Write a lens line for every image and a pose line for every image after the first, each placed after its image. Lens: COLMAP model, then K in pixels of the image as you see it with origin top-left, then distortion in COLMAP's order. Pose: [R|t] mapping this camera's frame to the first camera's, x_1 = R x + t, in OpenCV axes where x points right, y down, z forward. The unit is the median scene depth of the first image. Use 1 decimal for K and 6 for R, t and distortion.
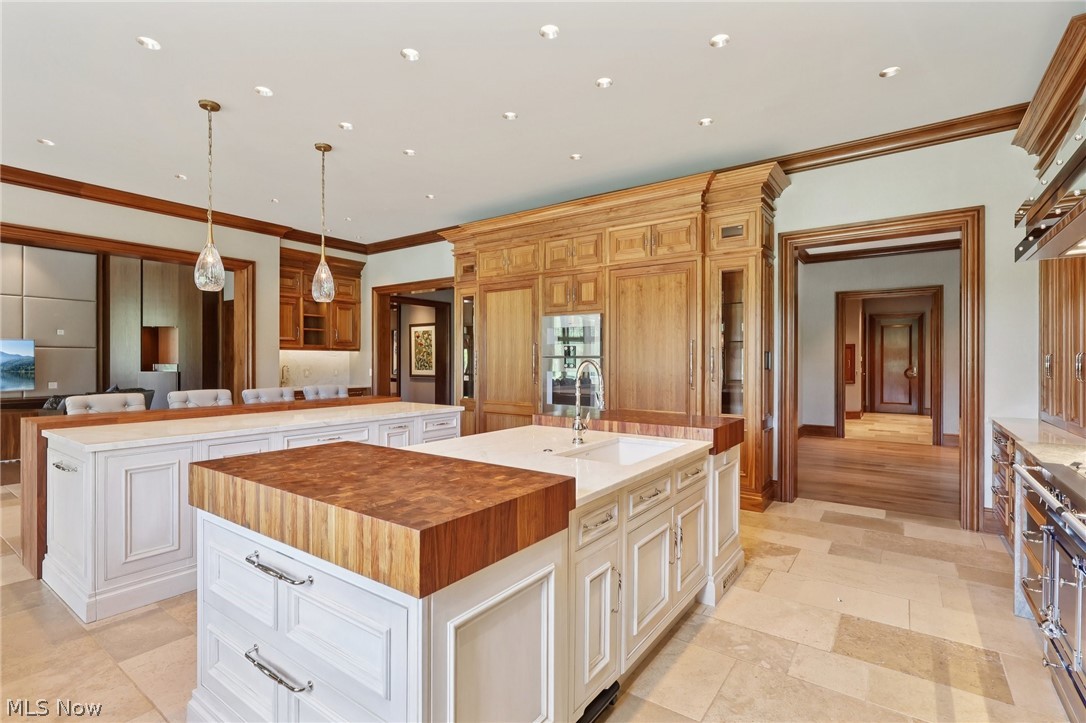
lens RADIAL K [[504.4, 0, 540.2], [0, 504.4, 362.8], [0, 0, 1]] dist [-0.002422, 0.000829]
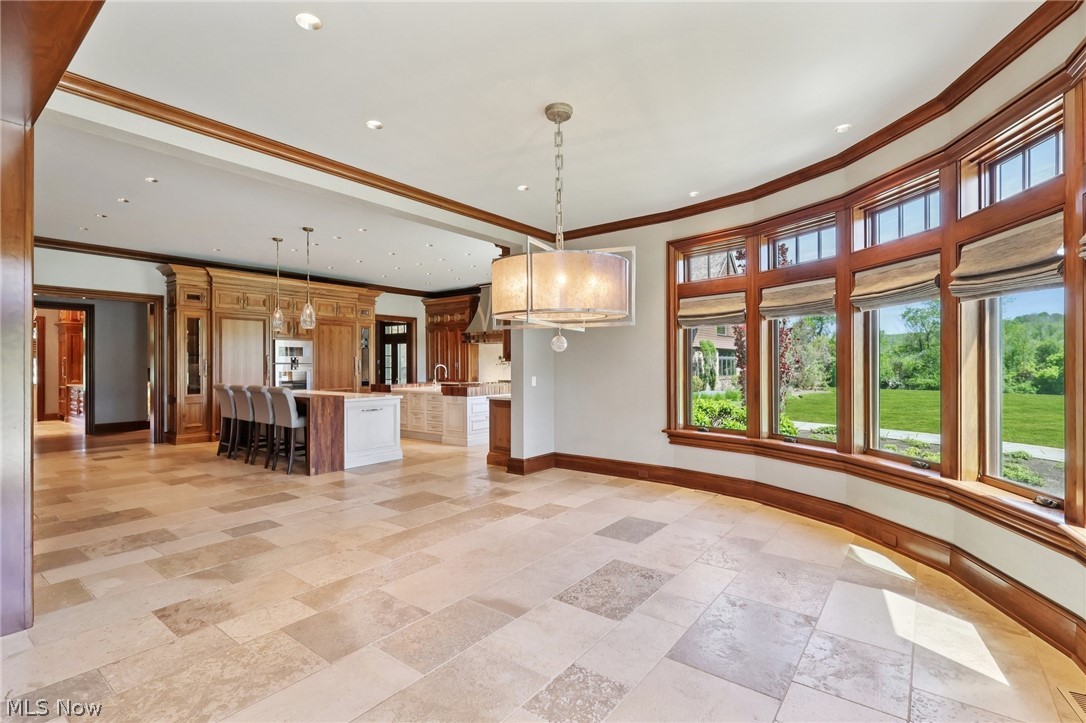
lens RADIAL K [[504.4, 0, 541.1], [0, 504.4, 361.1], [0, 0, 1]] dist [-0.002422, 0.000829]
pose [[0.040977, 0.002742, 0.999156, -1.861825], [0.009091, 0.999954, -0.003117, -0.007583], [-0.999119, 0.009211, 0.040950, 0.044028]]
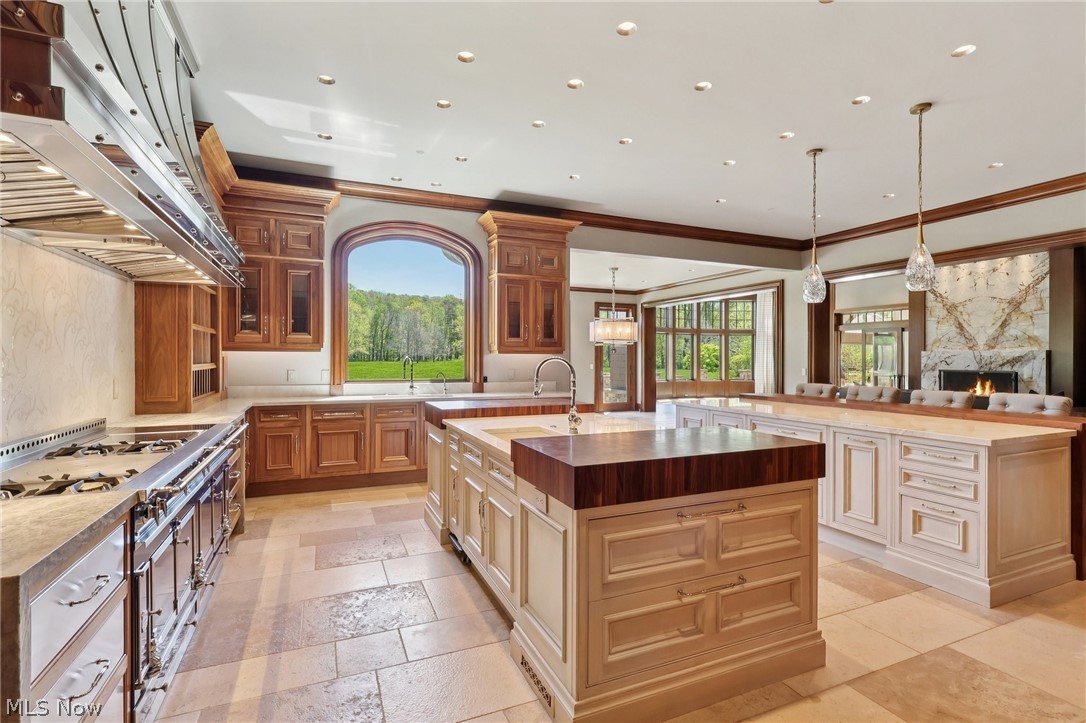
lens RADIAL K [[504.4, 0, 541.6], [0, 504.4, 361.7], [0, 0, 1]] dist [-0.002422, 0.000829]
pose [[-0.514669, 0.000169, -0.857389, 0.557481], [-0.006704, 0.999969, 0.004222, -0.000392], [0.857363, 0.007921, -0.514652, 0.796105]]
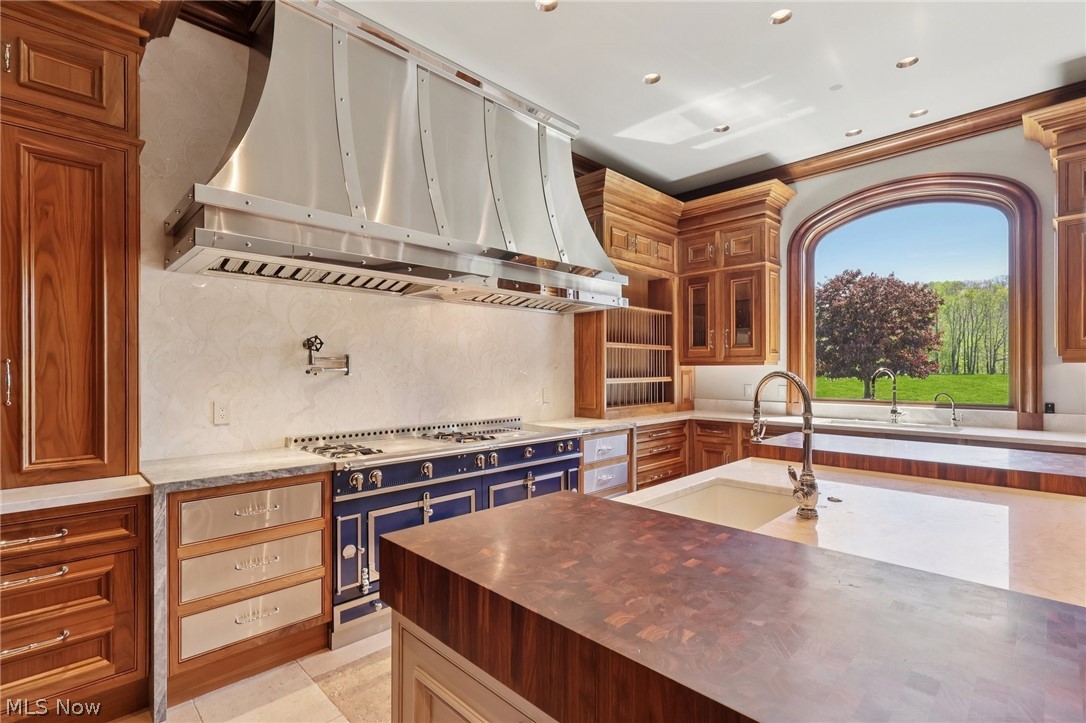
lens RADIAL K [[504.4, 0, 541.8], [0, 504.4, 371.5], [0, 0, 1]] dist [-0.002422, 0.000829]
pose [[-0.986187, -0.000792, 0.165635, 0.152008], [-0.000202, 0.999994, 0.003578, -0.004047], [-0.165636, 0.003495, -0.986181, 0.854116]]
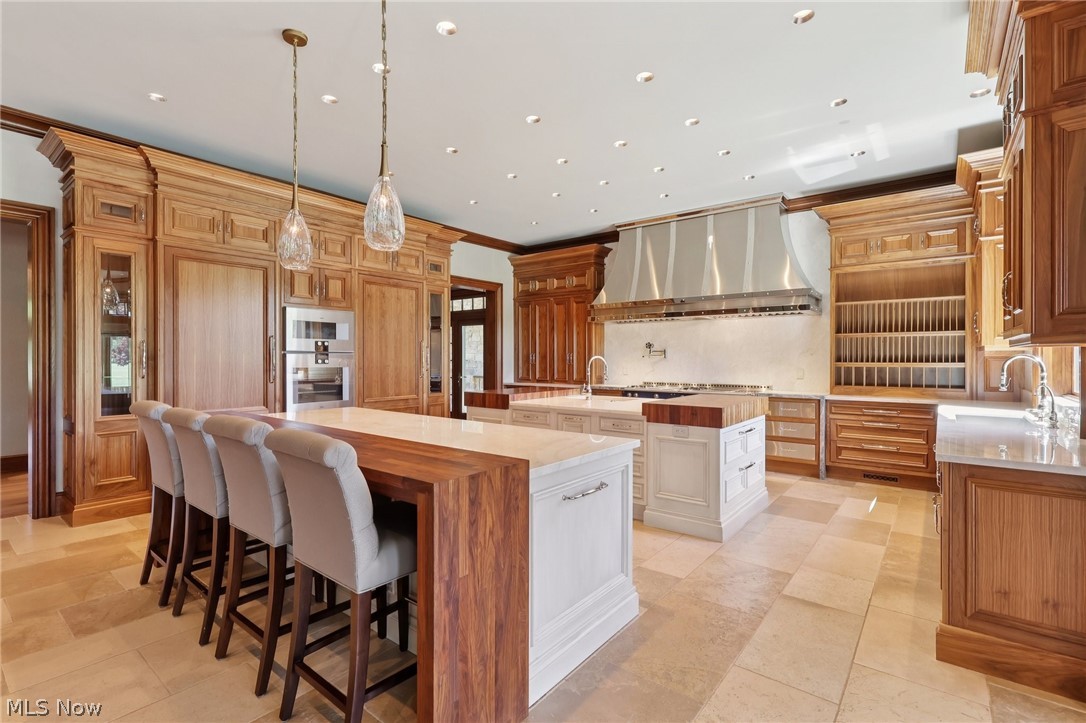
lens RADIAL K [[504.4, 0, 540.1], [0, 504.4, 357.1], [0, 0, 1]] dist [-0.002422, 0.000829]
pose [[0.053163, -0.002360, 0.998583, -0.968094], [0.002886, 0.999993, 0.002210, -0.004041], [-0.998582, 0.002765, 0.053170, 0.571152]]
